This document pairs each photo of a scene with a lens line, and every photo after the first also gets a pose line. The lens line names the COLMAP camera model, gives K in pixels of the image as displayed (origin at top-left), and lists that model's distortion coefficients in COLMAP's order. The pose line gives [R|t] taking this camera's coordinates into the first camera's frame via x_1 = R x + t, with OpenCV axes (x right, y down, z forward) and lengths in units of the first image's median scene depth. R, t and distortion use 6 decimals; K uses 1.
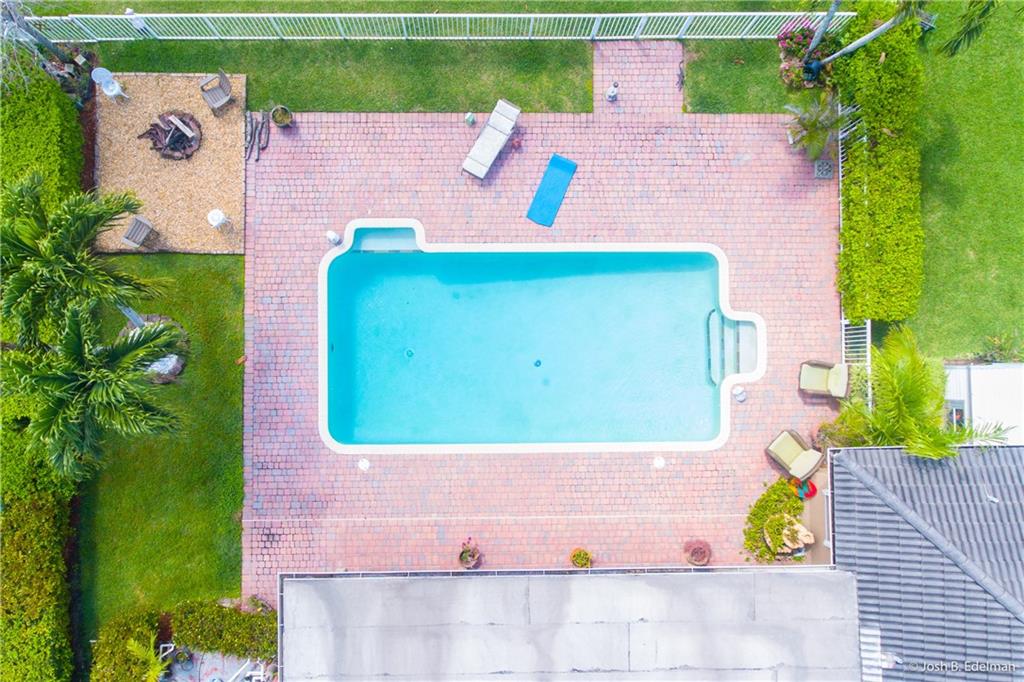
lens RADIAL K [[723.8, 0, 505.3], [0, 723.8, 378.0], [0, 0, 1]] dist [-0.002434, 0.001025]
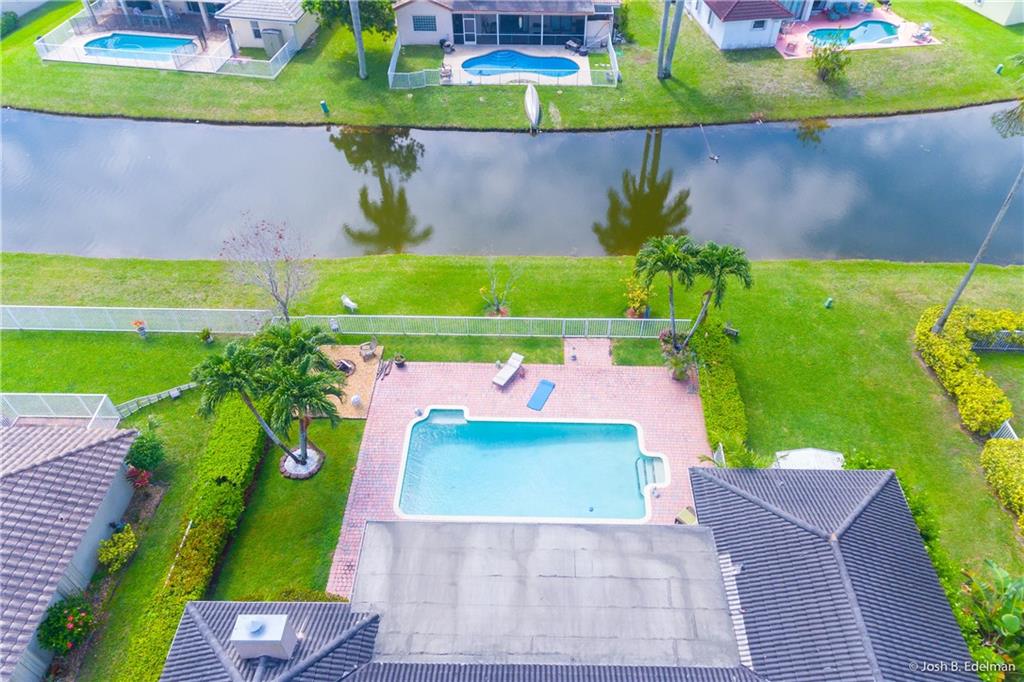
lens RADIAL K [[685.6, 0, 554.8], [0, 685.6, 342.1], [0, 0, 1]] dist [-0.001233, 0.000160]
pose [[0.999999, -0.000331, 0.000962, 0.098456], [0.000897, 0.732485, -0.680782, 0.826223], [-0.000479, 0.680783, 0.732485, -0.354857]]
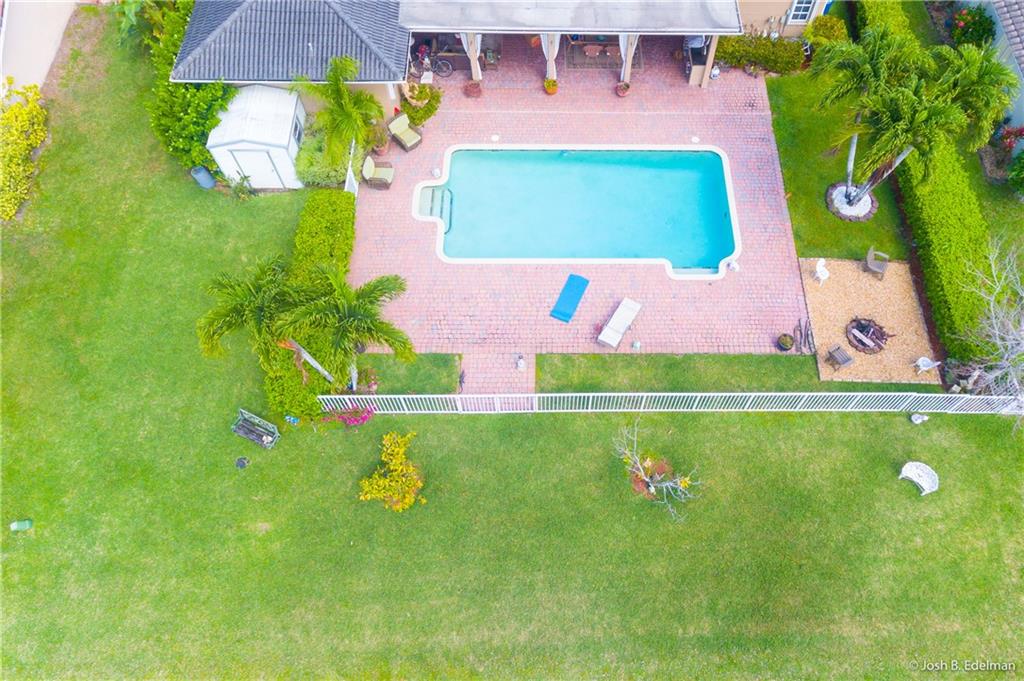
lens RADIAL K [[723.8, 0, 505.3], [0, 723.8, 377.5], [0, 0, 1]] dist [-0.002434, 0.001025]
pose [[-0.998890, -0.042423, -0.020469, 0.202662], [0.027732, -0.880920, 0.472451, -1.013027], [-0.038074, 0.471359, 0.881119, -0.065963]]
